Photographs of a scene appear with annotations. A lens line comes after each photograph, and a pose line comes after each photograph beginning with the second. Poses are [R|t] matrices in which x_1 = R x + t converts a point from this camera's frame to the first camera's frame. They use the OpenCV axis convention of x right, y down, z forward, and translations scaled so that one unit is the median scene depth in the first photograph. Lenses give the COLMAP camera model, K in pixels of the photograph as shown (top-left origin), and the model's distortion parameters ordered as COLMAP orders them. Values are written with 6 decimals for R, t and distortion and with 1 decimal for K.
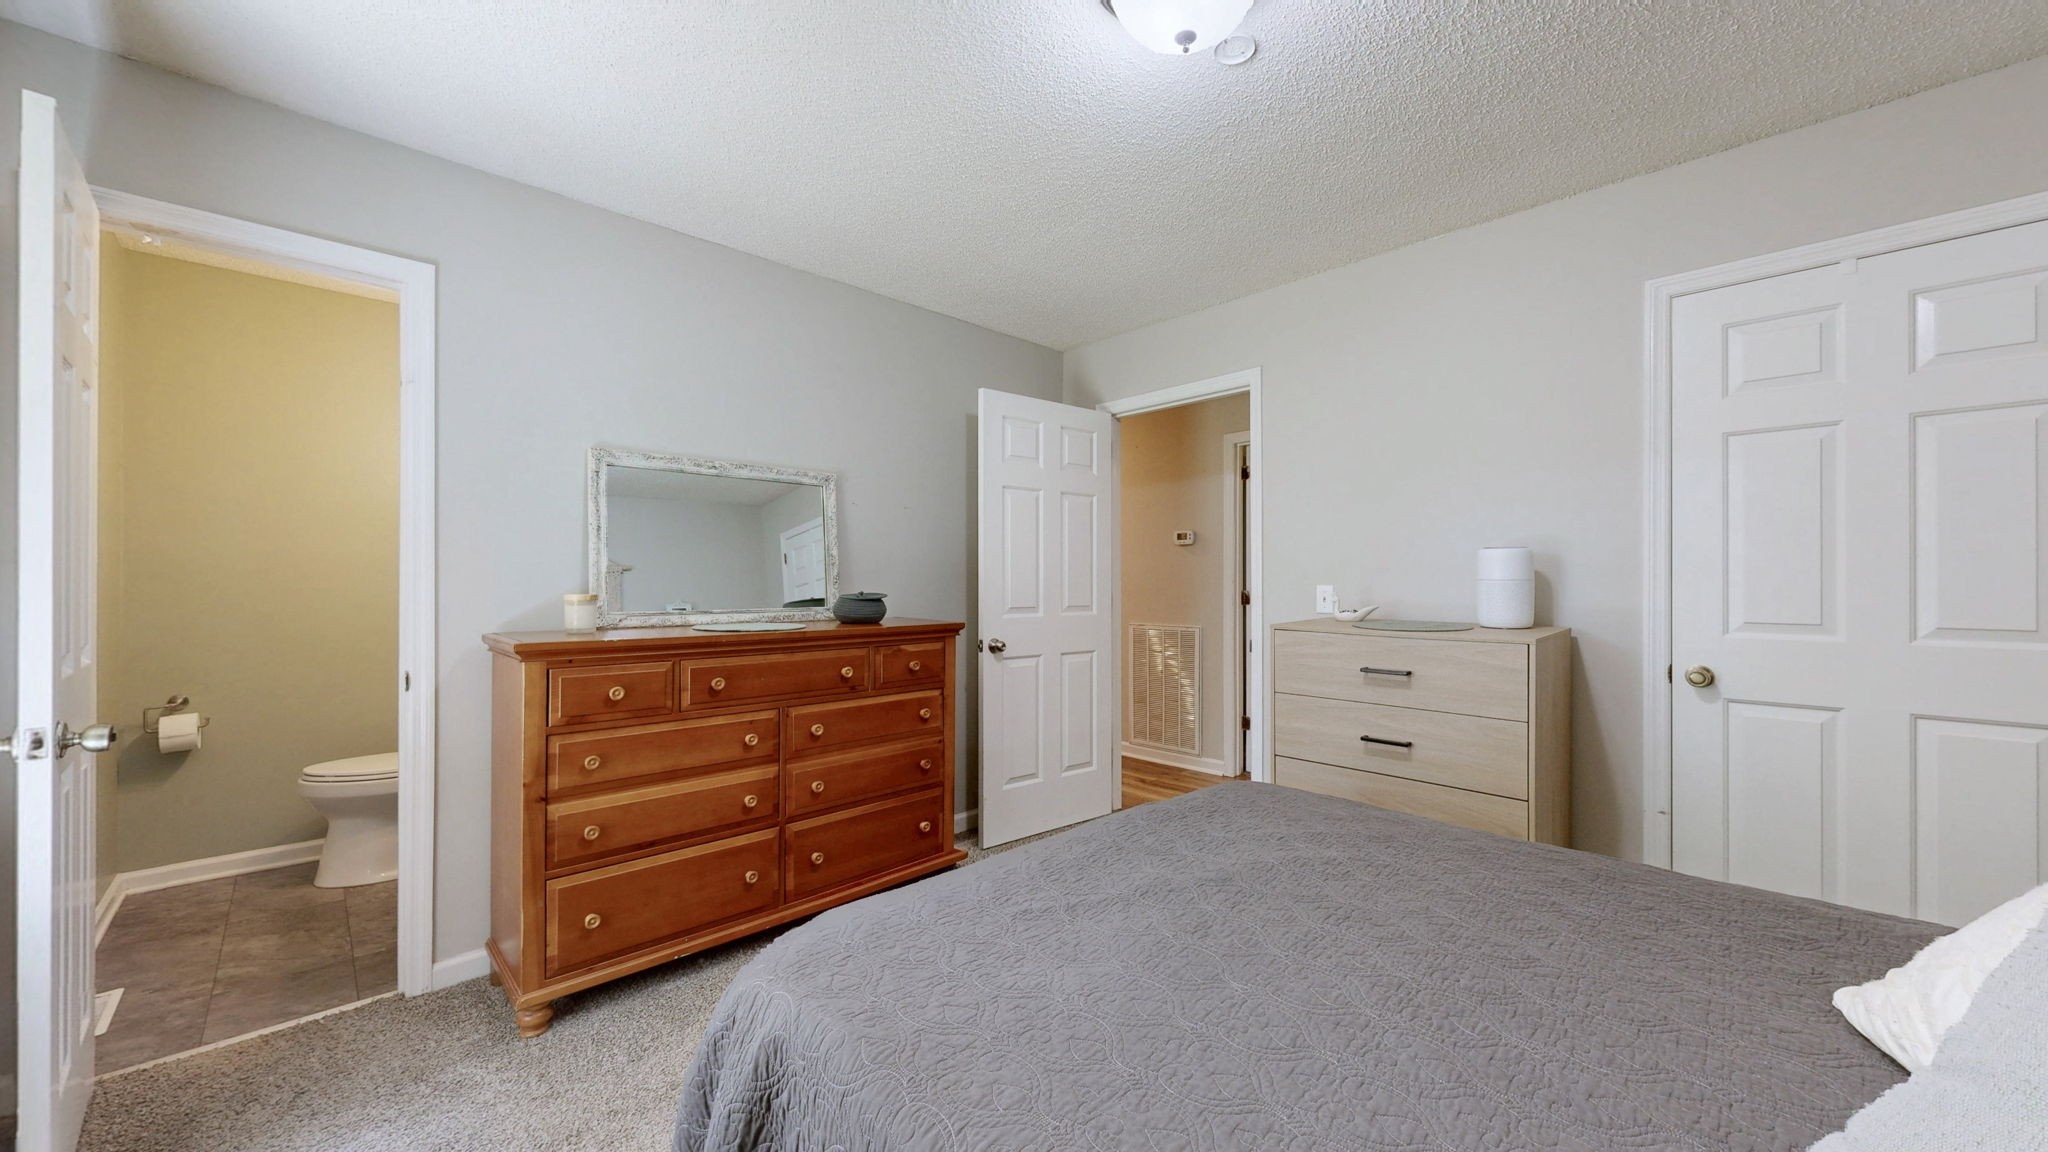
lens RADIAL K [[751.3, 0, 1024.7], [0, 751.3, 578.7], [0, 0, 1]] dist [0.000092, 0.000009]
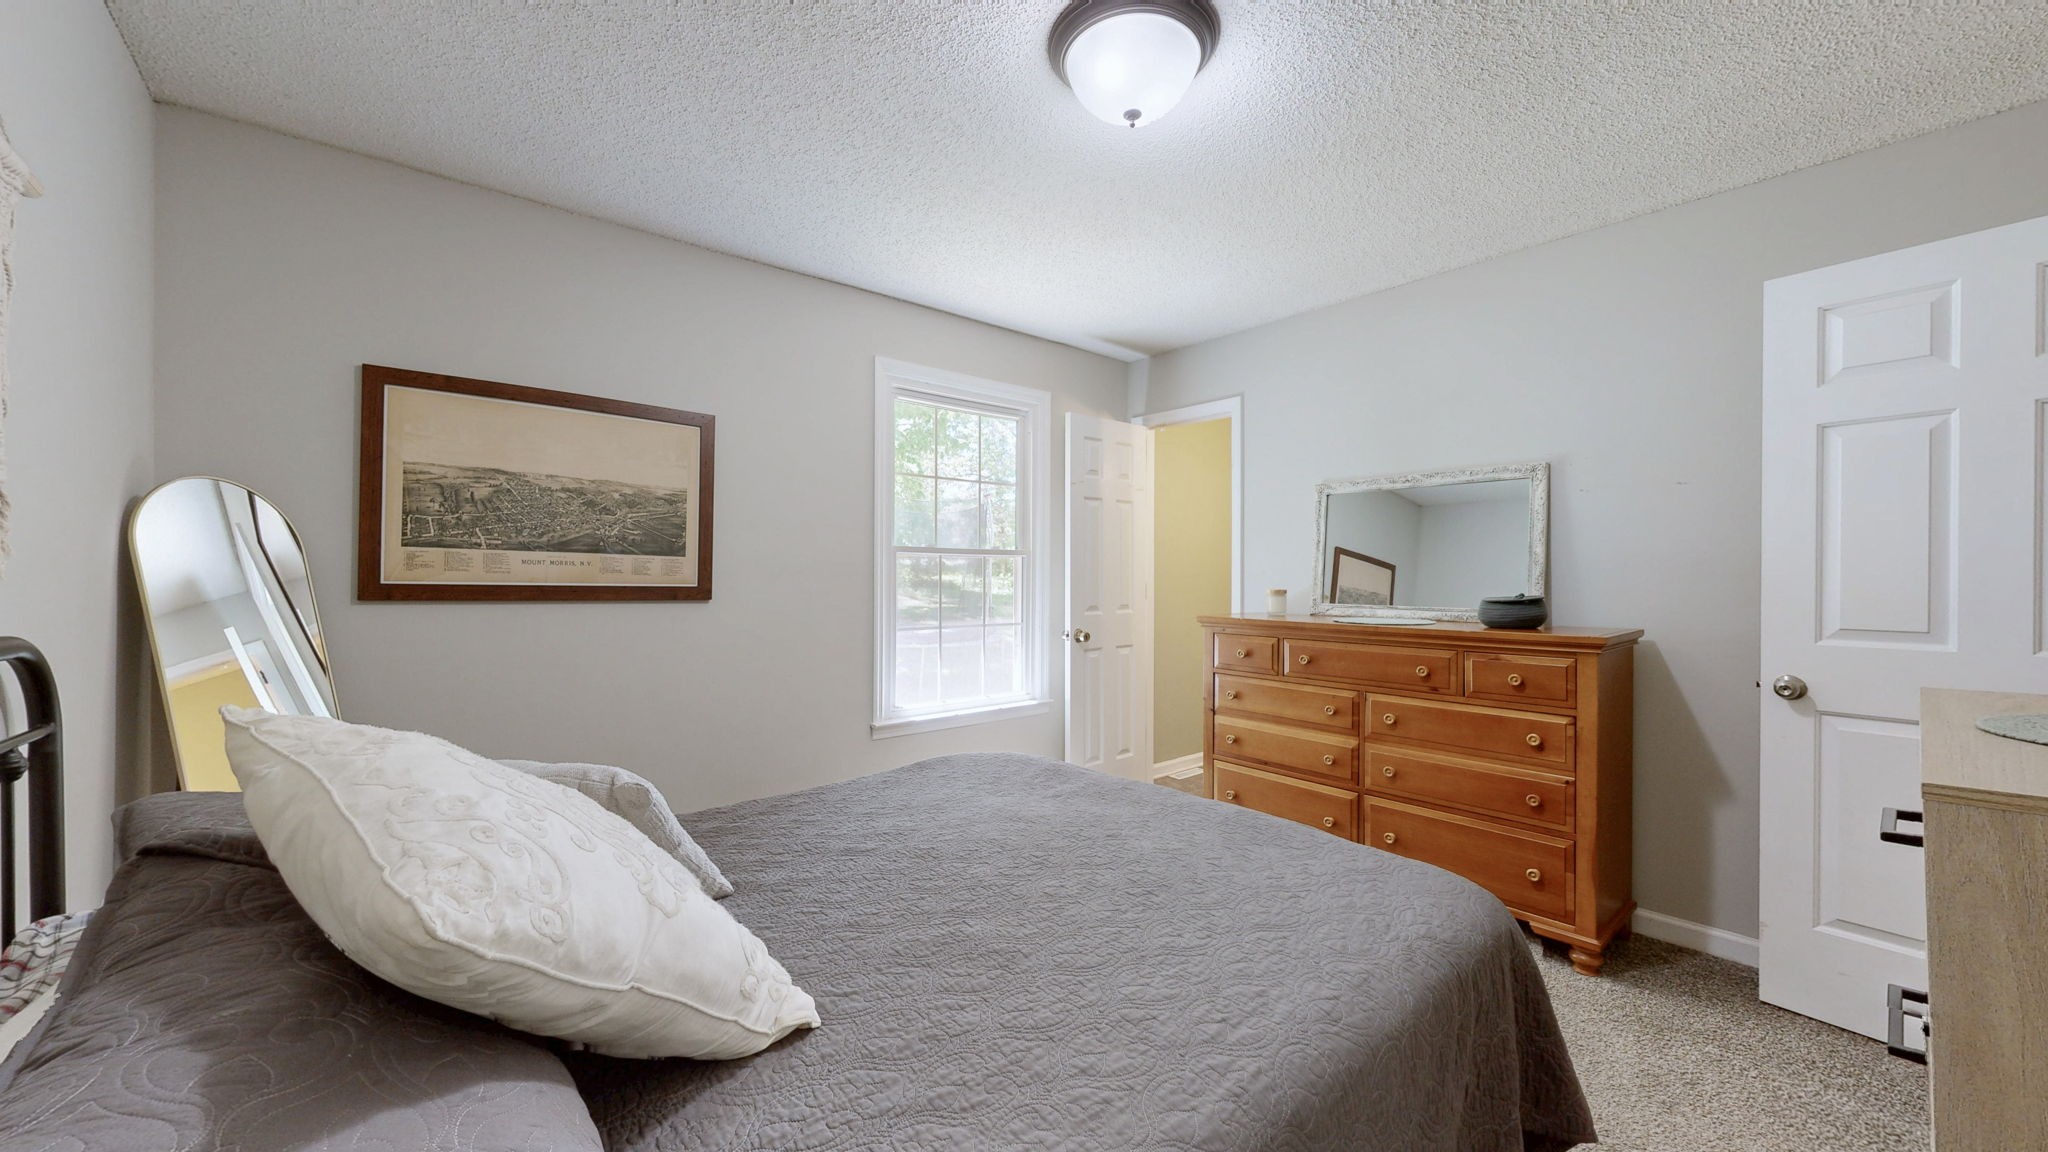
lens RADIAL K [[751.3, 0, 1024.7], [0, 751.3, 578.7], [0, 0, 1]] dist [0.000092, 0.000009]
pose [[-0.076194, -0.000660, -0.997093, 0.743585], [0.000461, 1.000000, -0.000697, -0.000127], [0.997093, -0.000513, -0.076194, 0.493889]]
